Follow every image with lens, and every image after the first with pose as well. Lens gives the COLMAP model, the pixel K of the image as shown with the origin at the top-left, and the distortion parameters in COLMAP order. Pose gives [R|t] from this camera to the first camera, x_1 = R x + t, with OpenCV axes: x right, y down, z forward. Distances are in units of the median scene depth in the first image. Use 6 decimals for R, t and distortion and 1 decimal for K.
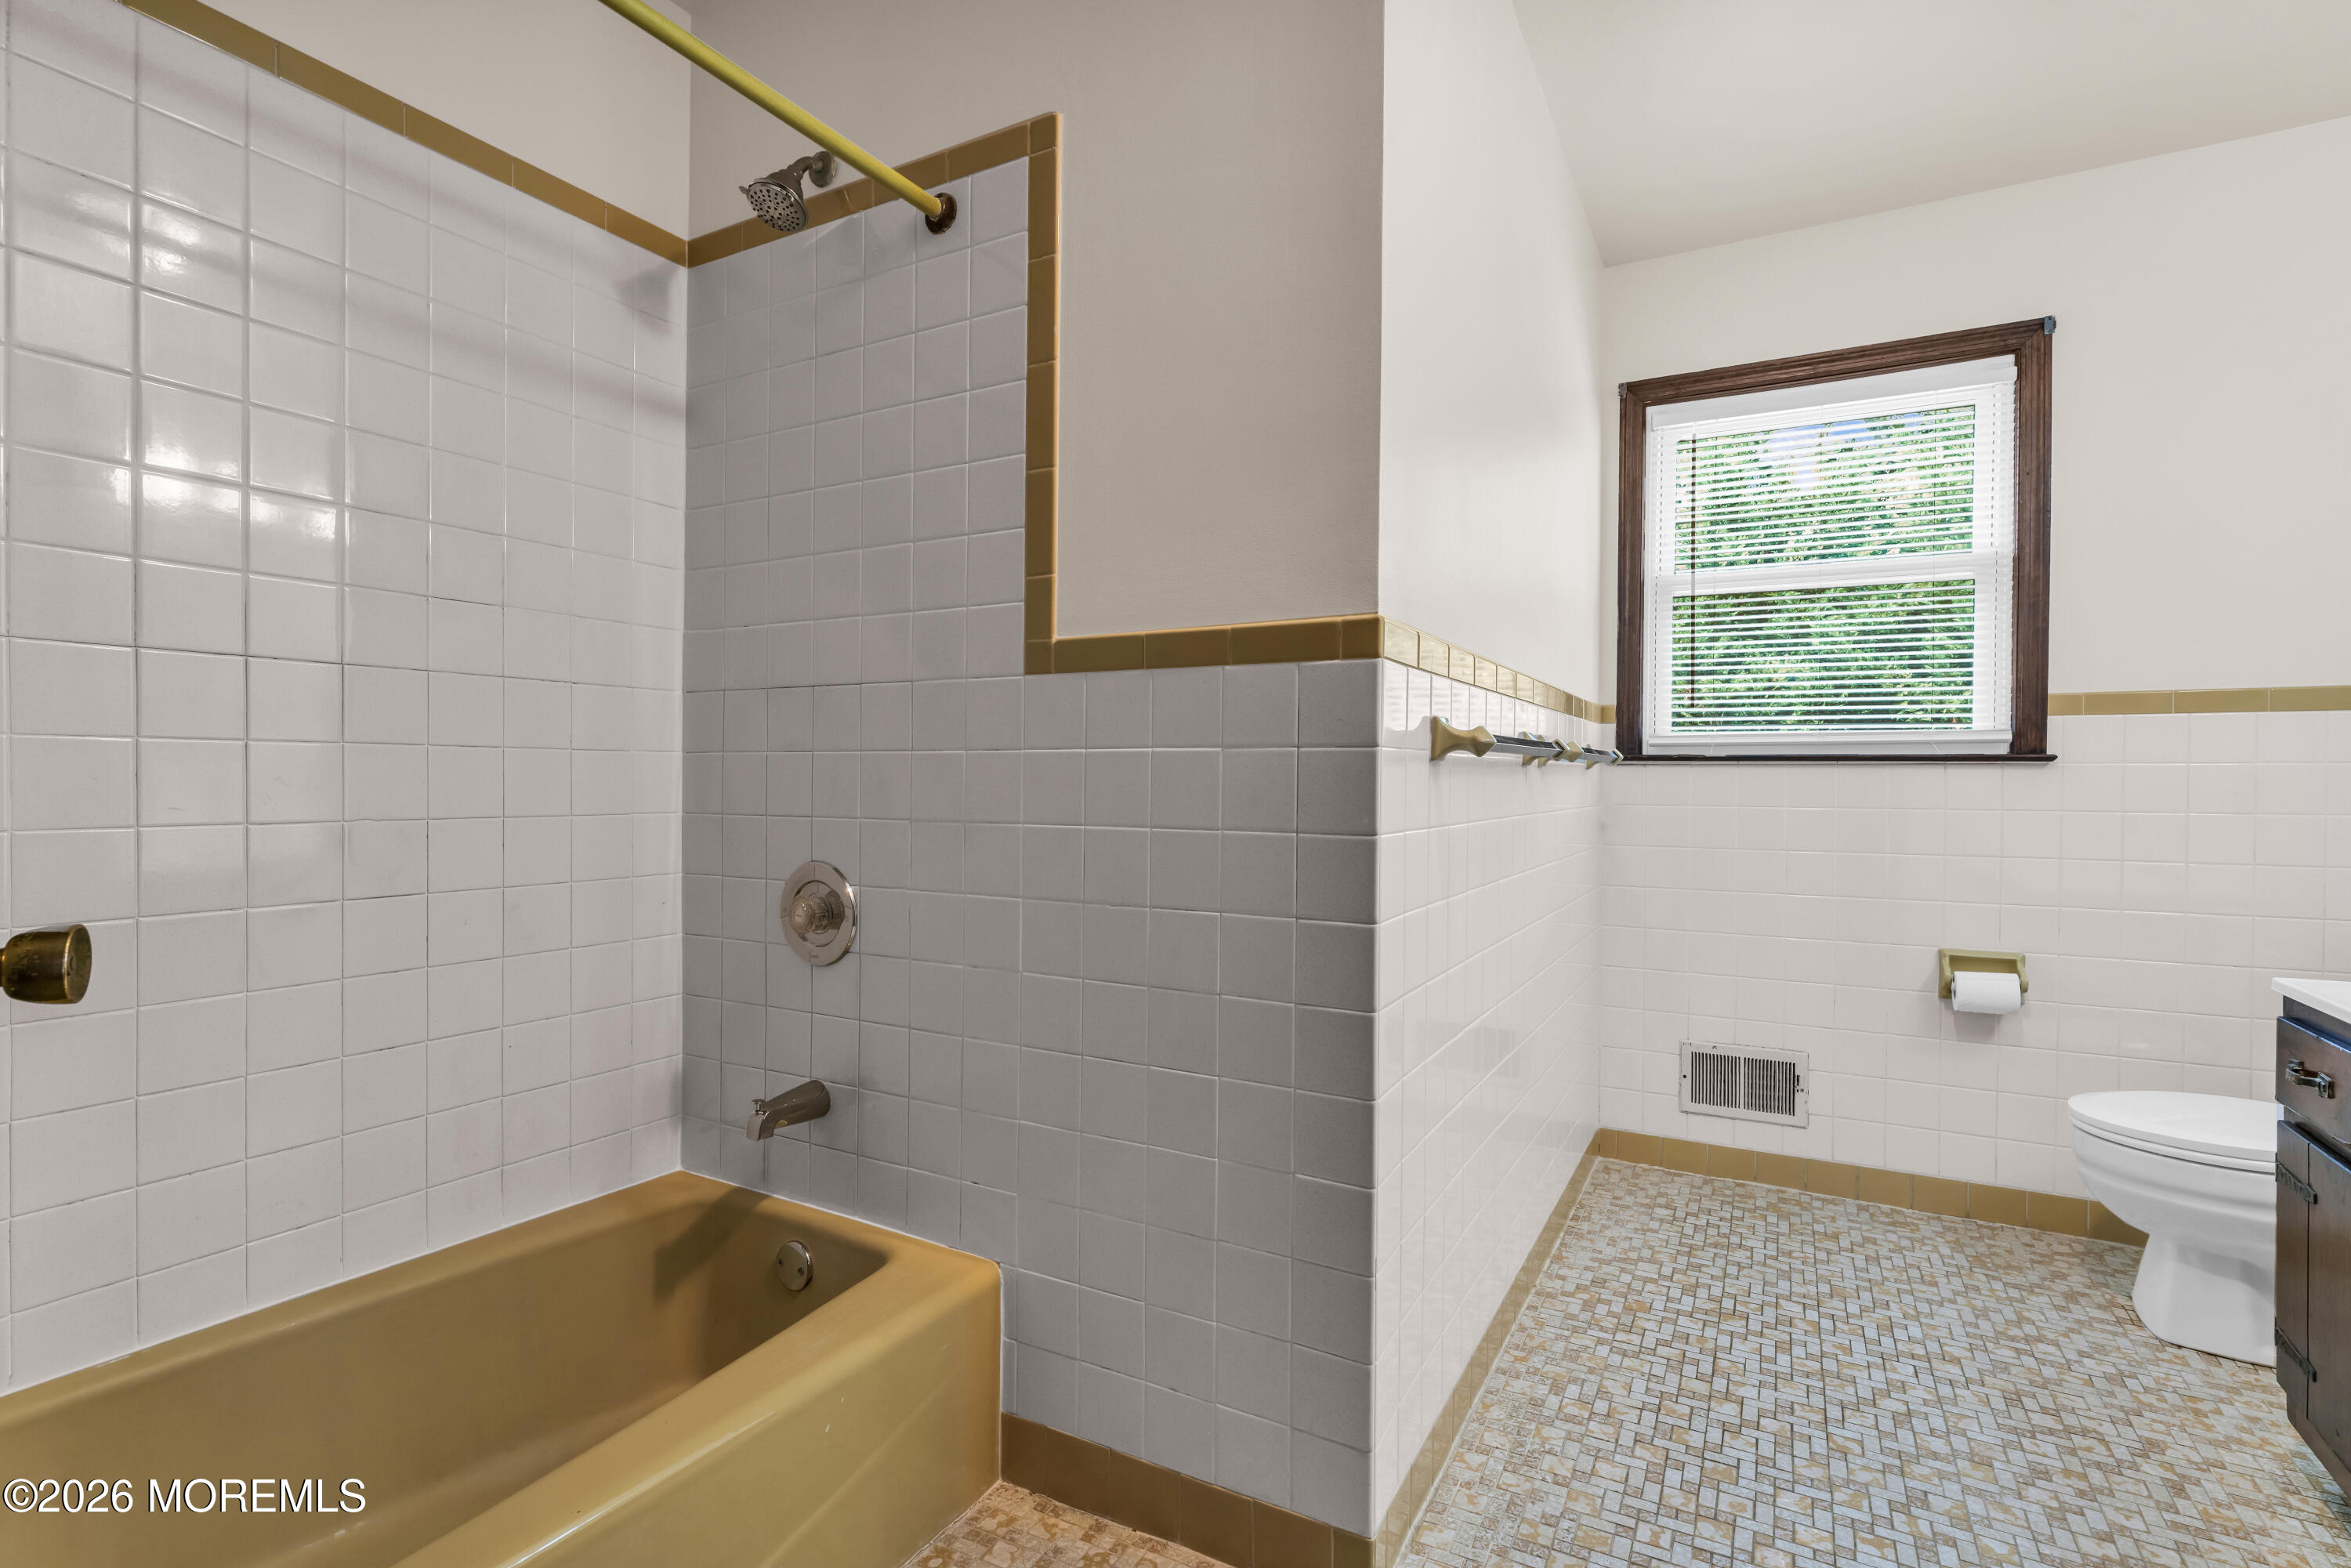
lens RADIAL K [[1086.2, 0, 1170.8], [0, 1086.2, 792.9], [0, 0, 1]] dist [-0.001031, -0.001682]
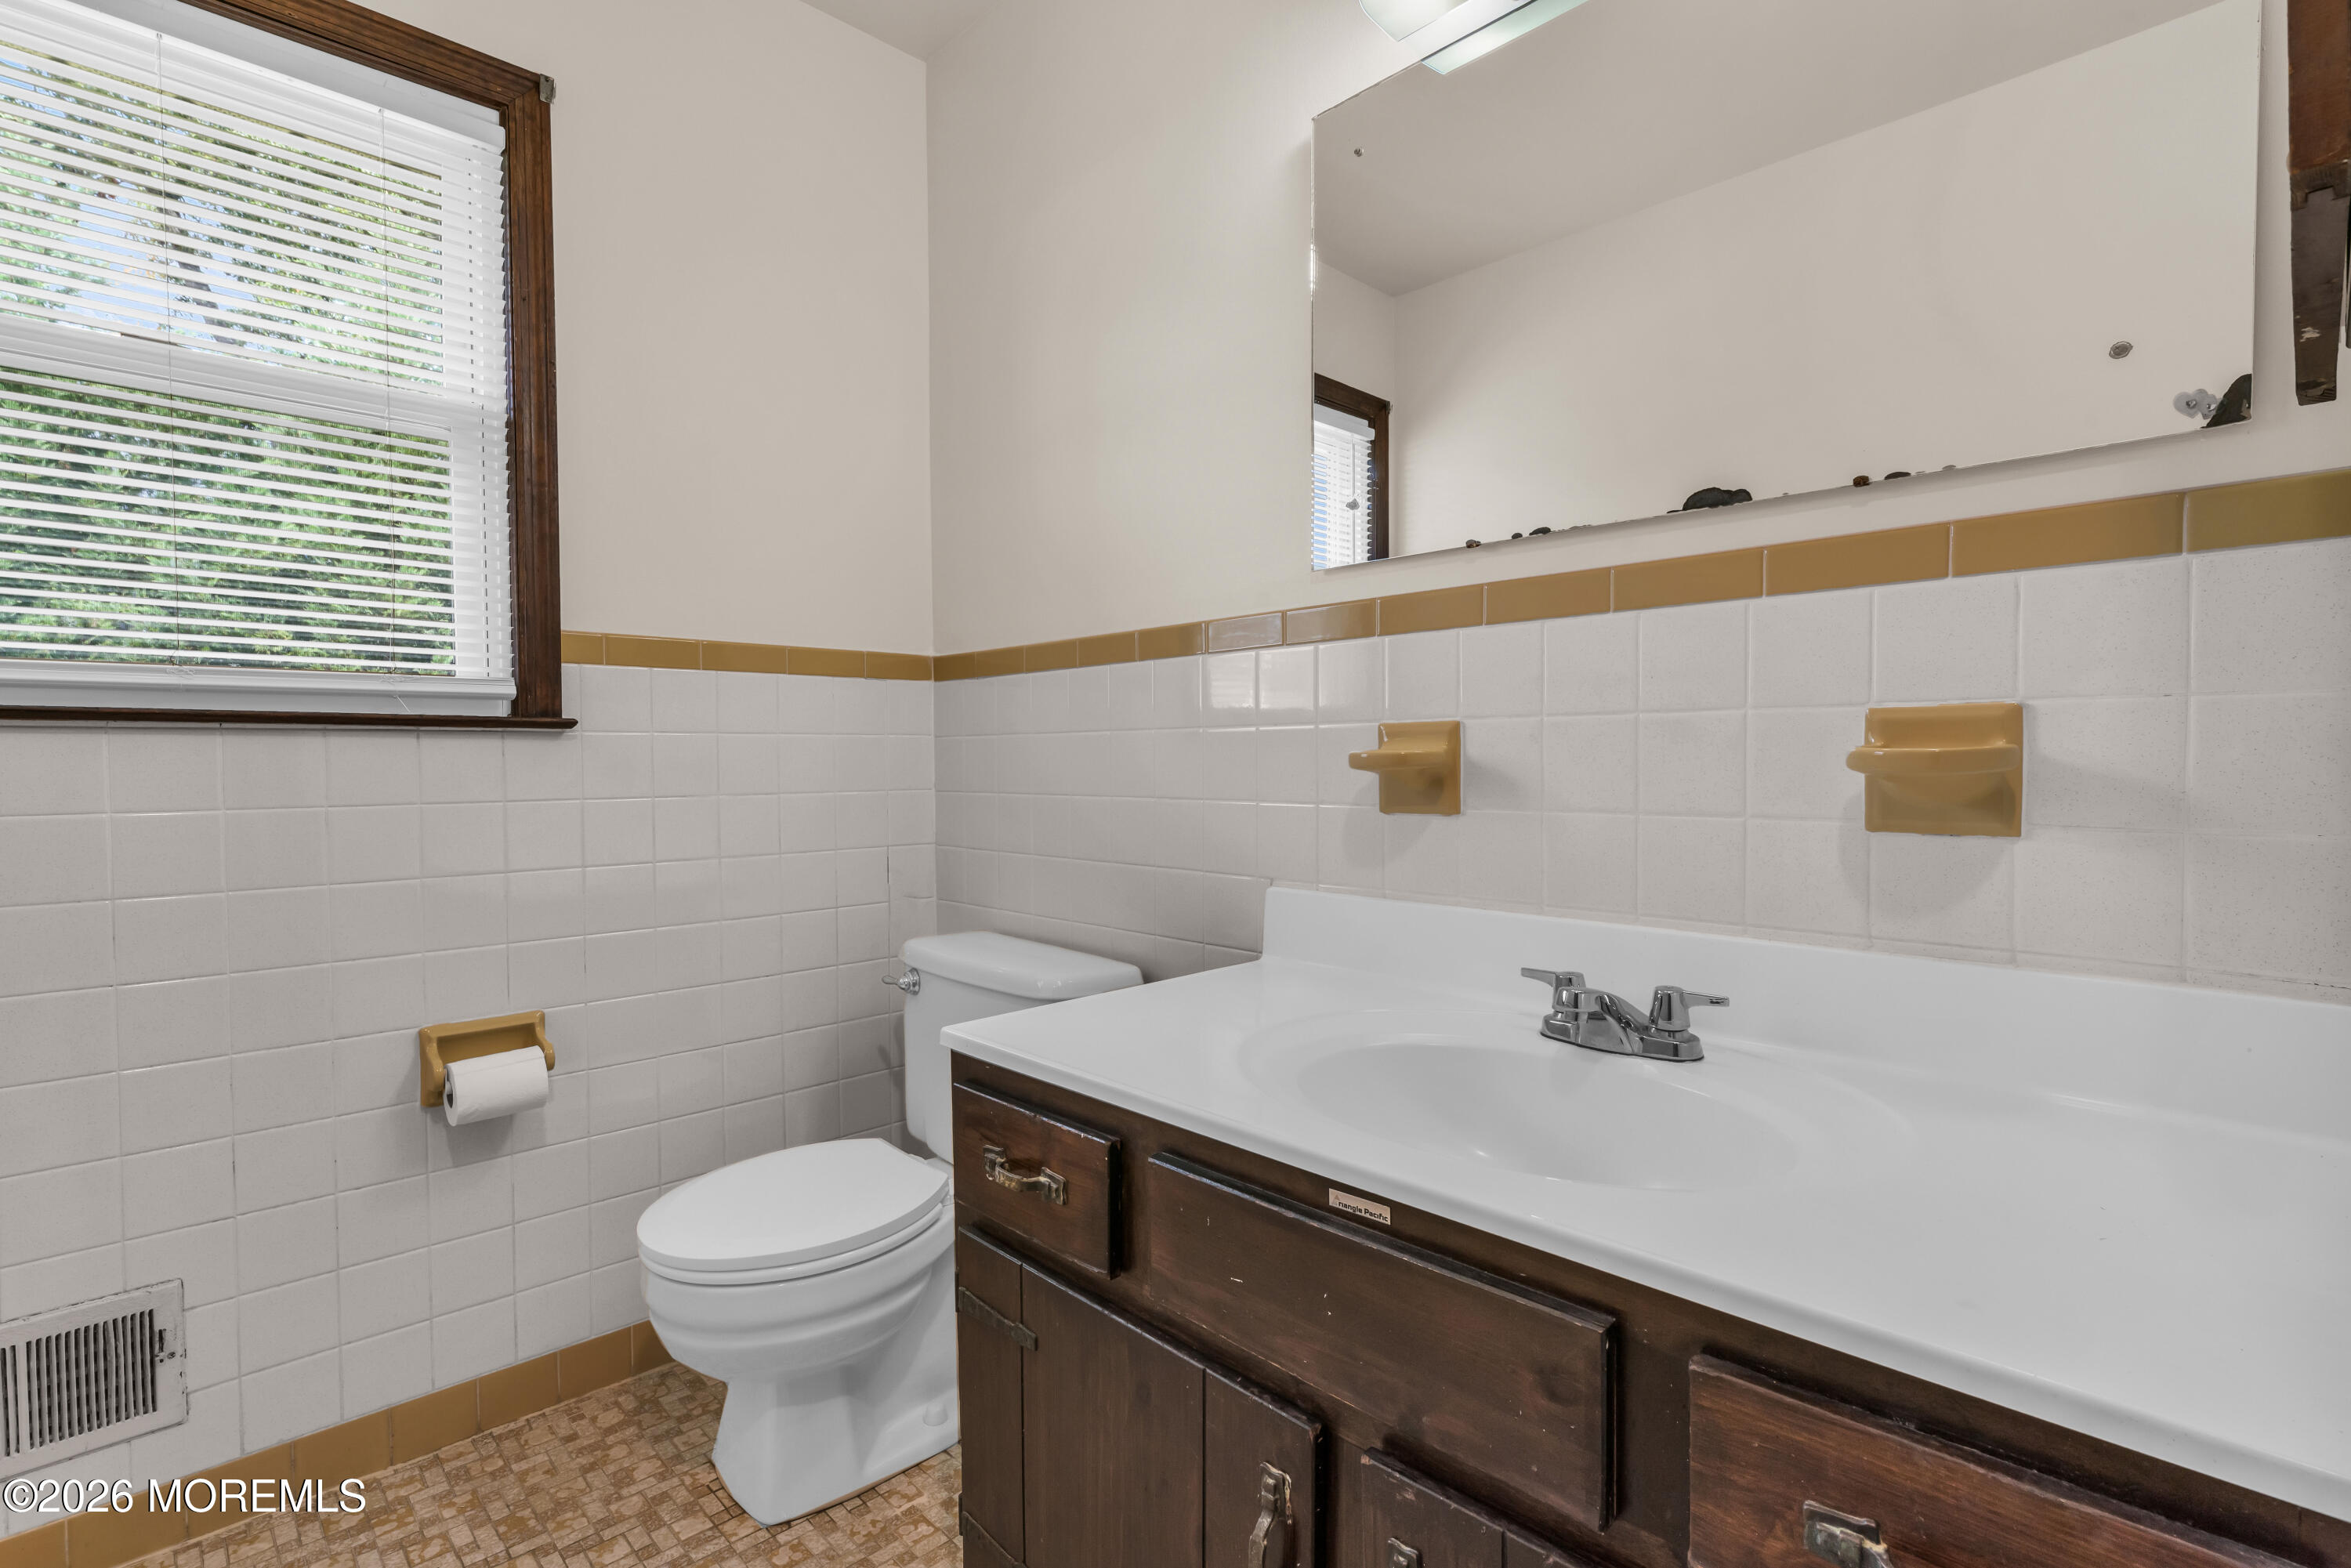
lens RADIAL K [[1086.2, 0, 1171.7], [0, 1086.2, 801.7], [0, 0, 1]] dist [-0.001031, -0.001682]
pose [[0.282335, -0.035292, 0.958666, 0.248809], [0.014468, 0.999366, 0.032529, 0.000364], [-0.959207, 0.004686, 0.282667, 0.426463]]
